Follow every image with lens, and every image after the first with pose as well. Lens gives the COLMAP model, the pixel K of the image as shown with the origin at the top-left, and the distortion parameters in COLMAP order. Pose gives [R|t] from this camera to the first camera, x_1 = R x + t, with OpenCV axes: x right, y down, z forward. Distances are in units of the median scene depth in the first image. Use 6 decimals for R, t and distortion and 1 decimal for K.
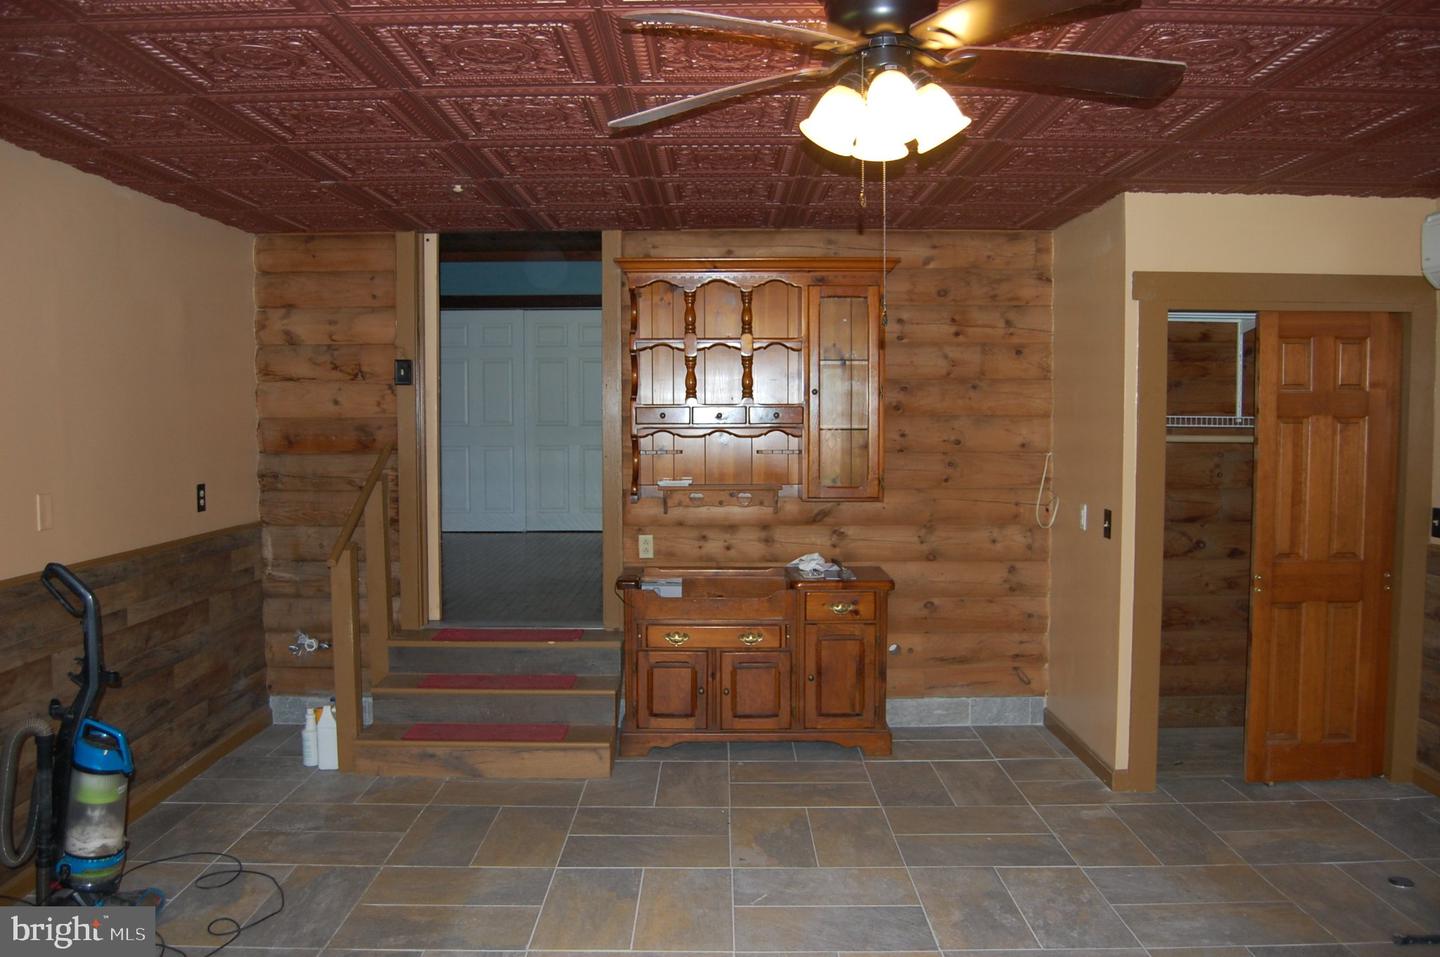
lens RADIAL K [[1128.2, 0, 708.9], [0, 1128.2, 482.1], [0, 0, 1]] dist [-0.096195, 0.041694]
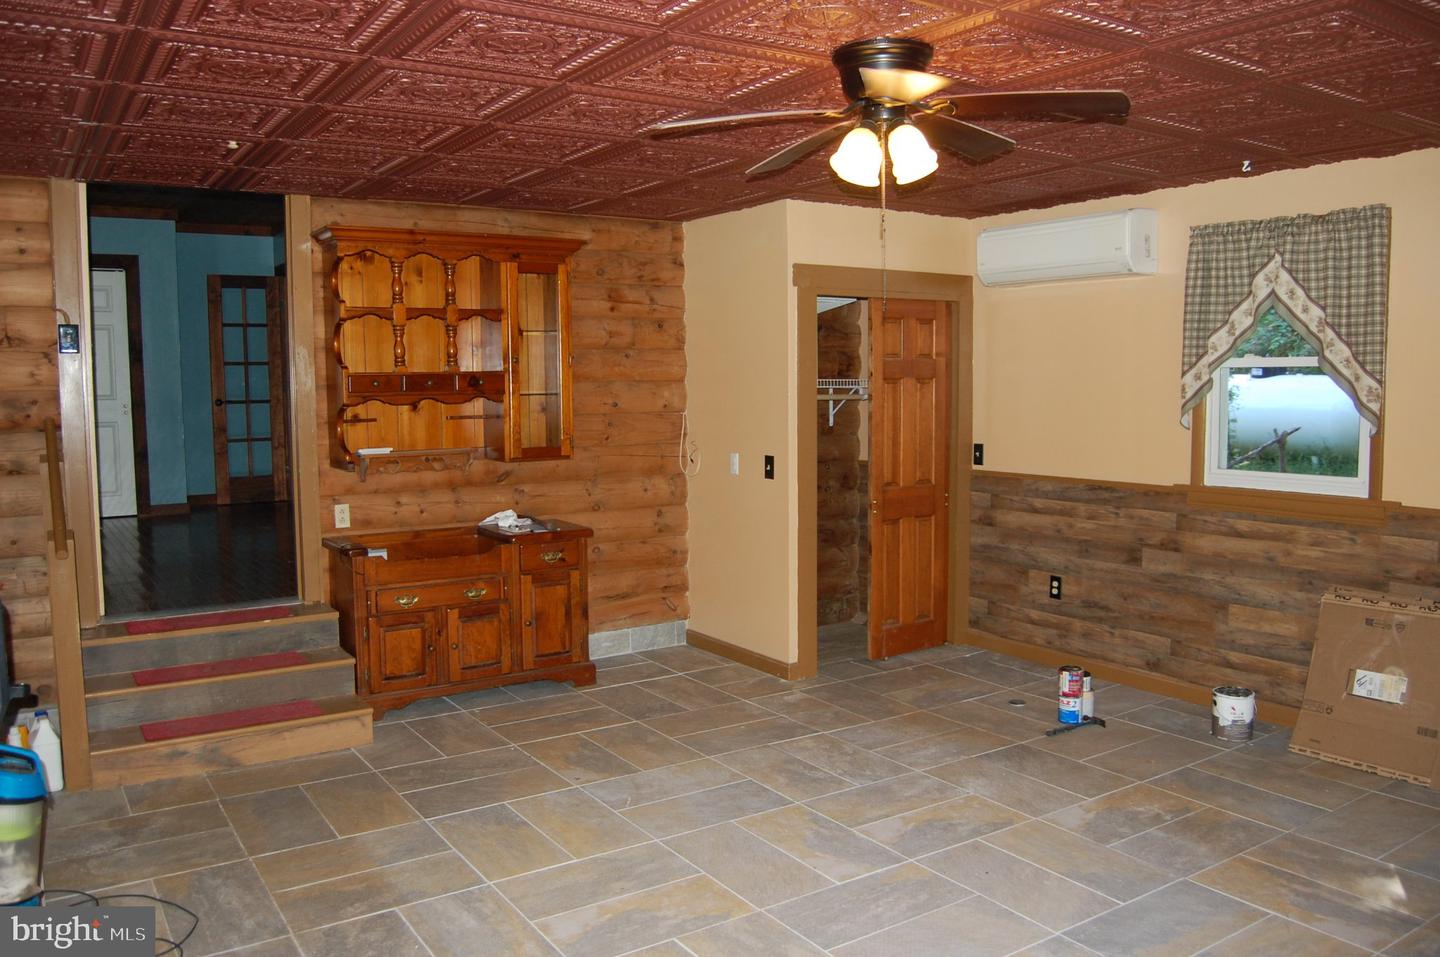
lens RADIAL K [[1128.2, 0, 716.4], [0, 1128.2, 476.0], [0, 0, 1]] dist [-0.096195, 0.041694]
pose [[0.831214, -0.053214, 0.553400, -0.373428], [0.041877, 0.998574, 0.033122, 0.003434], [-0.554373, -0.004357, 0.832257, -0.005866]]
